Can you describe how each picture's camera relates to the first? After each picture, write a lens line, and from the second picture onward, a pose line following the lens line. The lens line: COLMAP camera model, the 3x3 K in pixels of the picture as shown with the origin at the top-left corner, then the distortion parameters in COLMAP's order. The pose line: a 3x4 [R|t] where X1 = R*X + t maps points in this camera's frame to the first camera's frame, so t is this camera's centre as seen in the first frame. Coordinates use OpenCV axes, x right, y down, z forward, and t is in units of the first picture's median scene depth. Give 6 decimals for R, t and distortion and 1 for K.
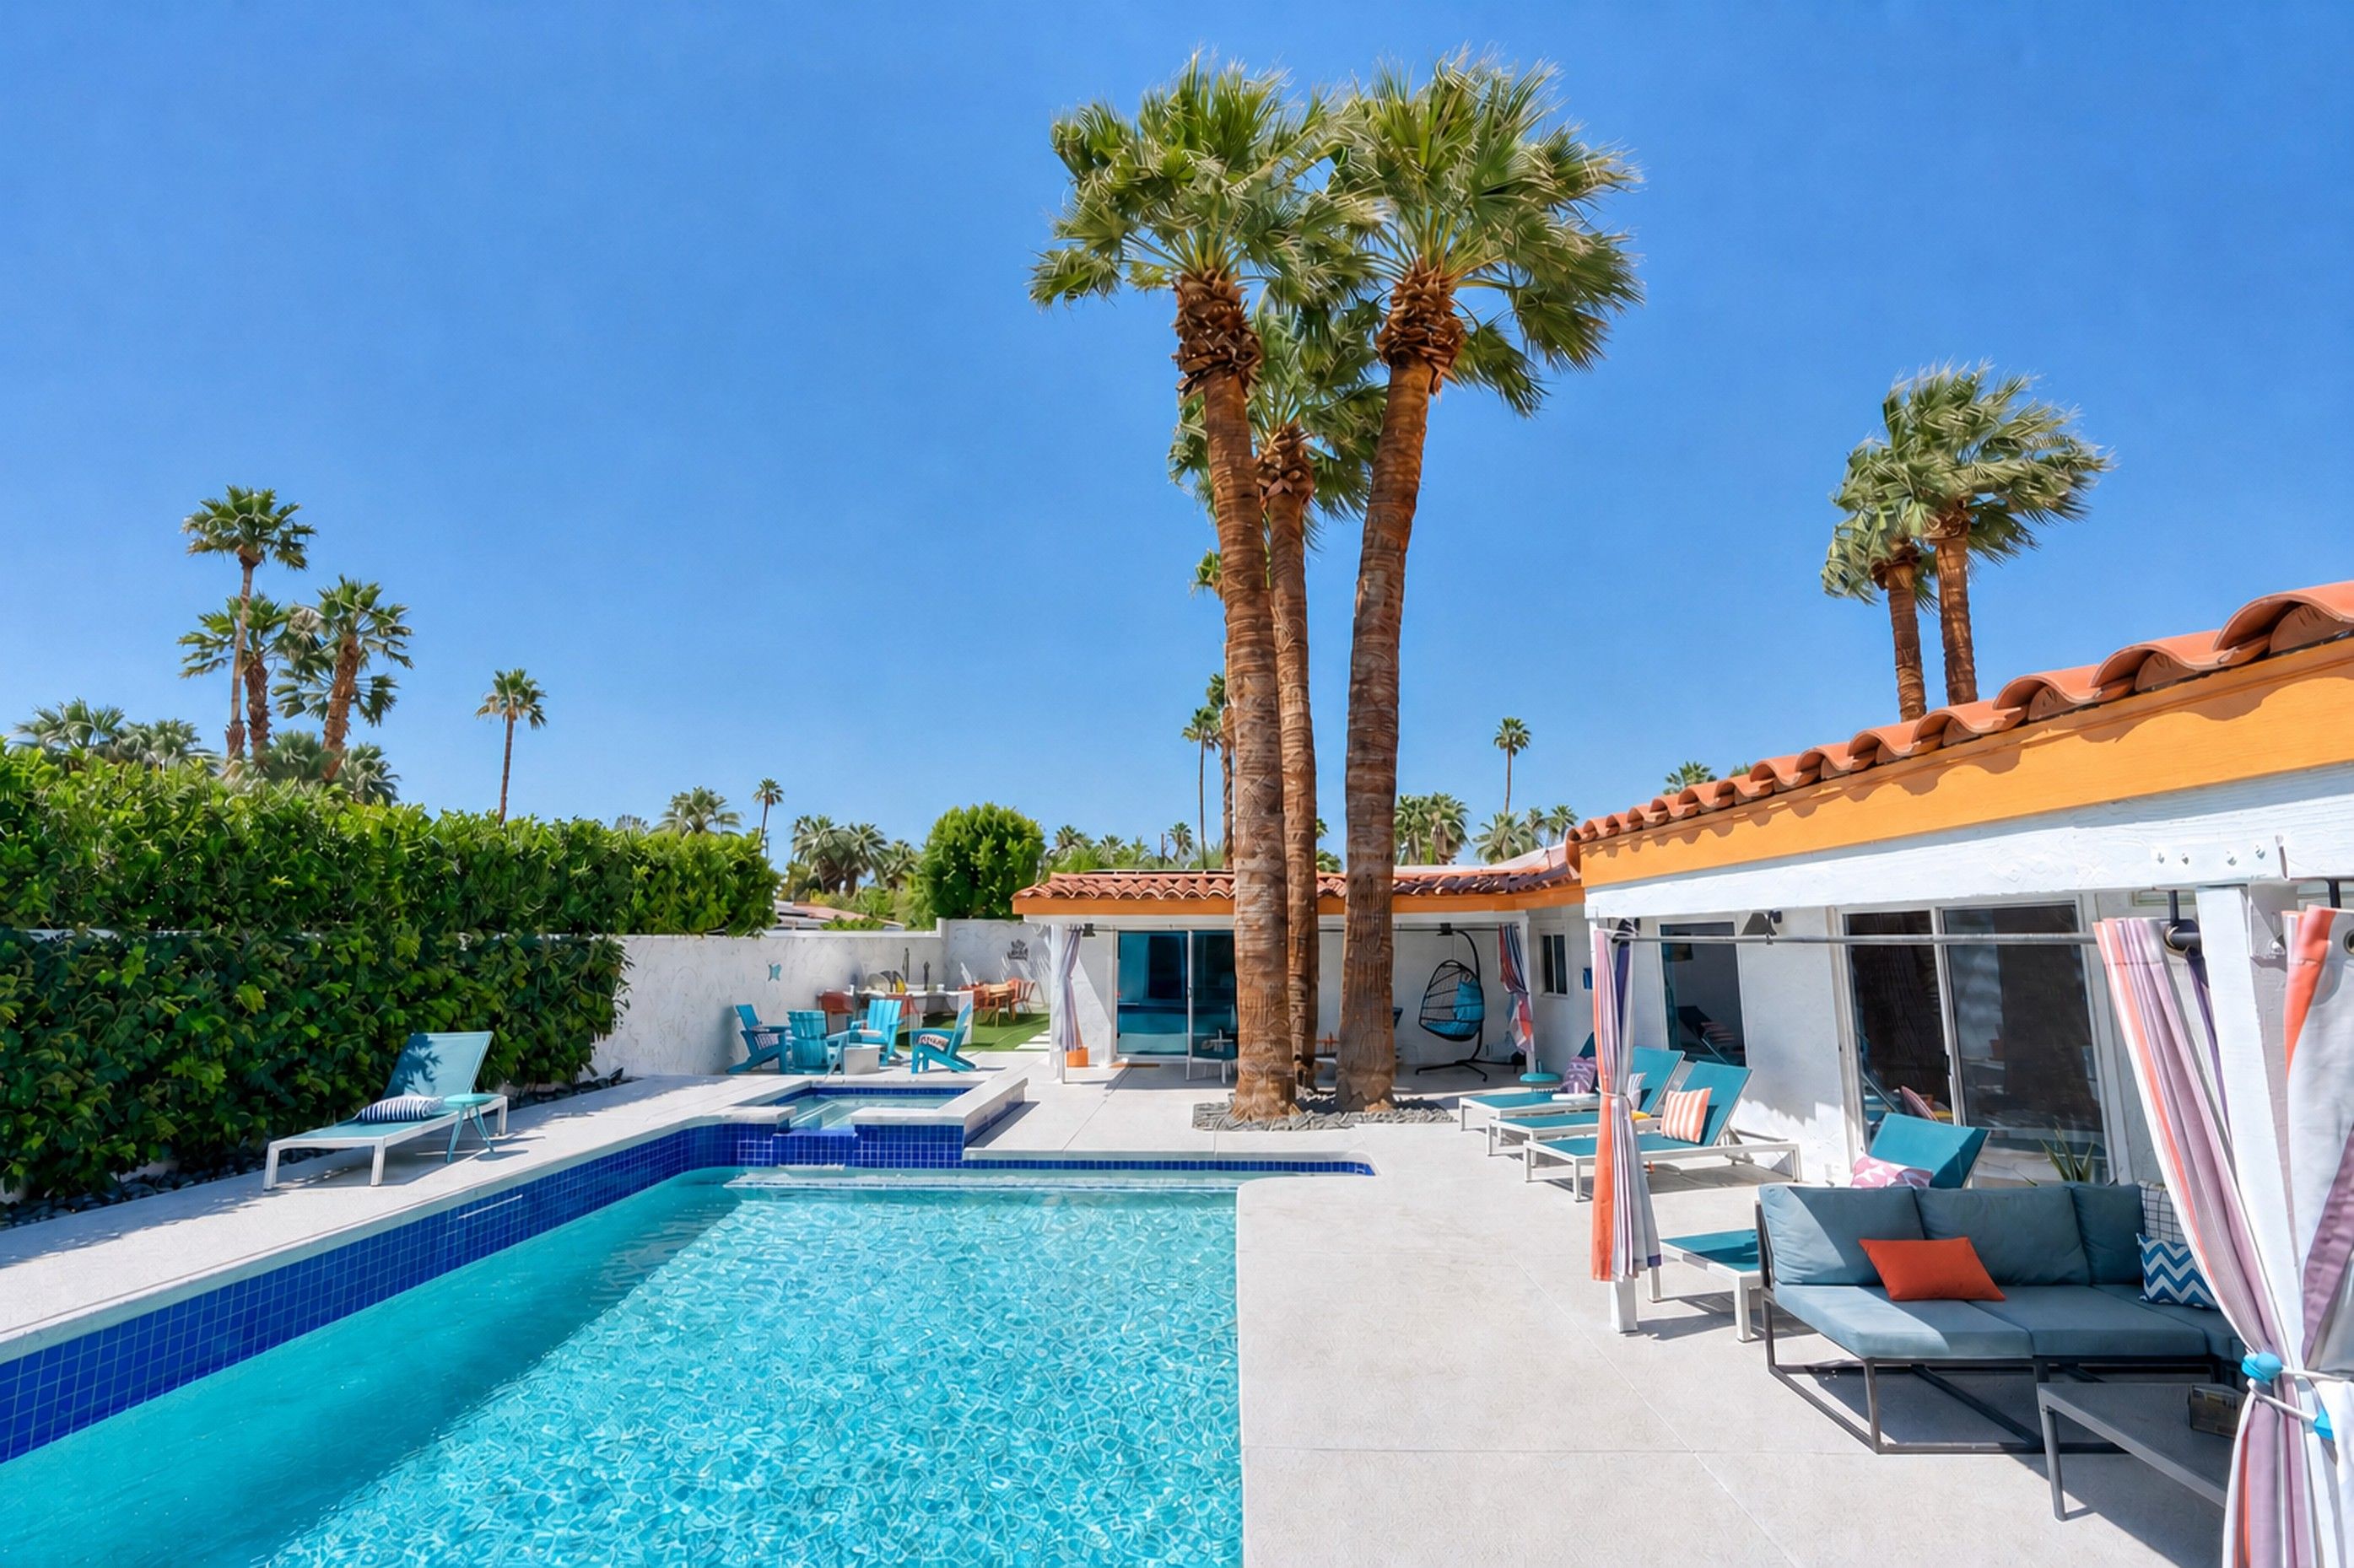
lens RADIAL K [[1054.3, 0, 1177.0], [0, 1054.3, 784.0], [0, 0, 1]] dist [-0.000527, -0.000472]
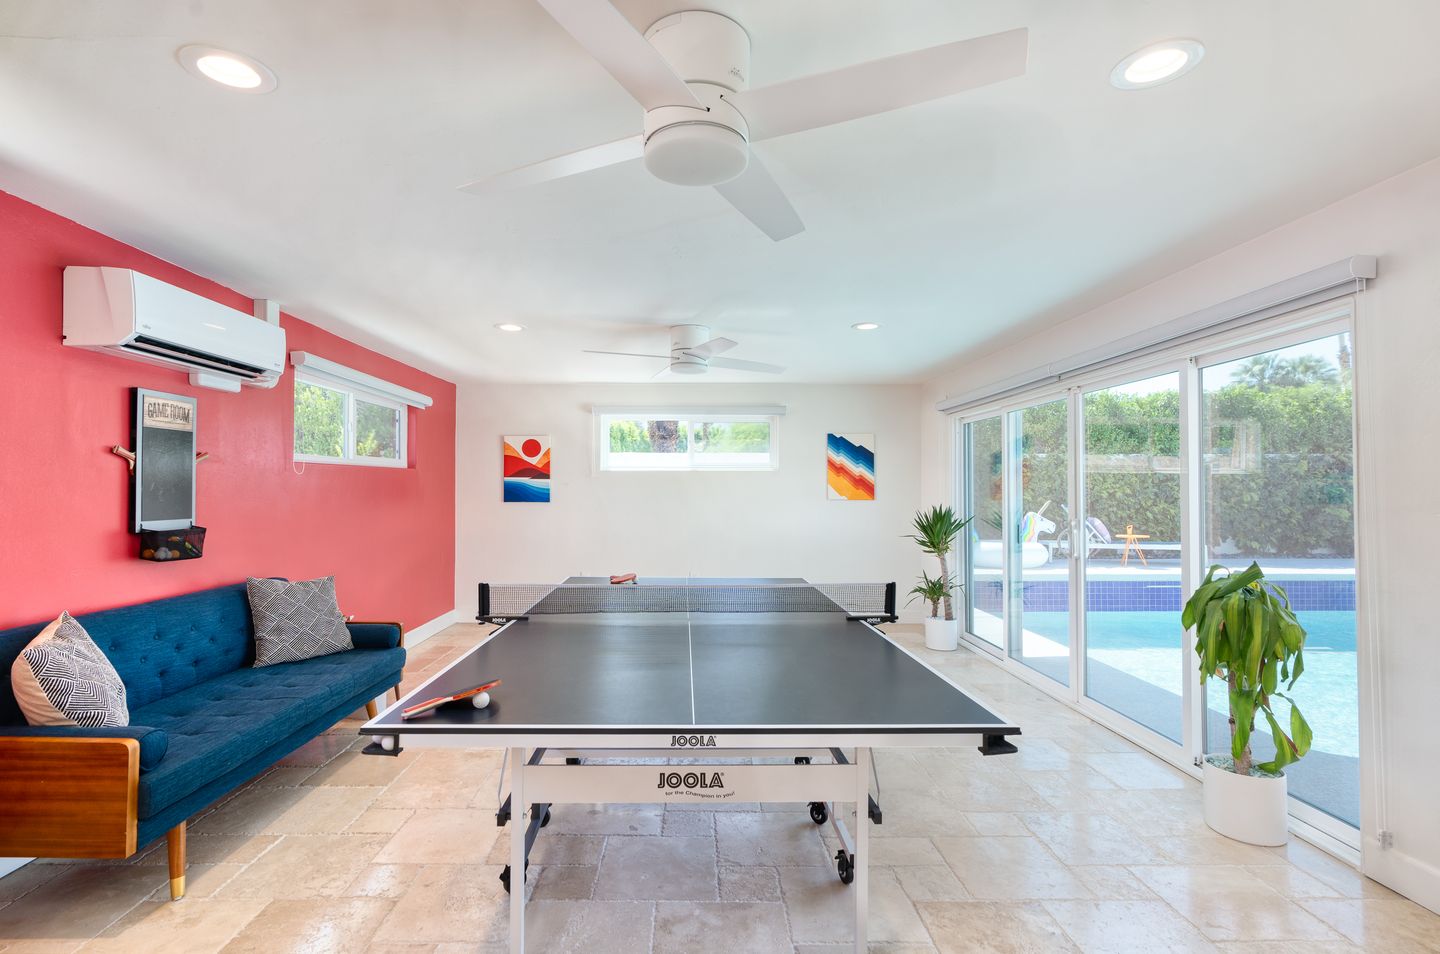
lens RADIAL K [[680.1, 0, 720.0], [0, 680.1, 477.0], [0, 0, 1]] dist [0.000101, -0.000238]
pose [[0.085240, -0.015289, -0.996243, 0.443938], [0.146021, 0.989278, -0.002688, -0.001710], [0.985602, -0.145243, 0.086558, -0.452145]]
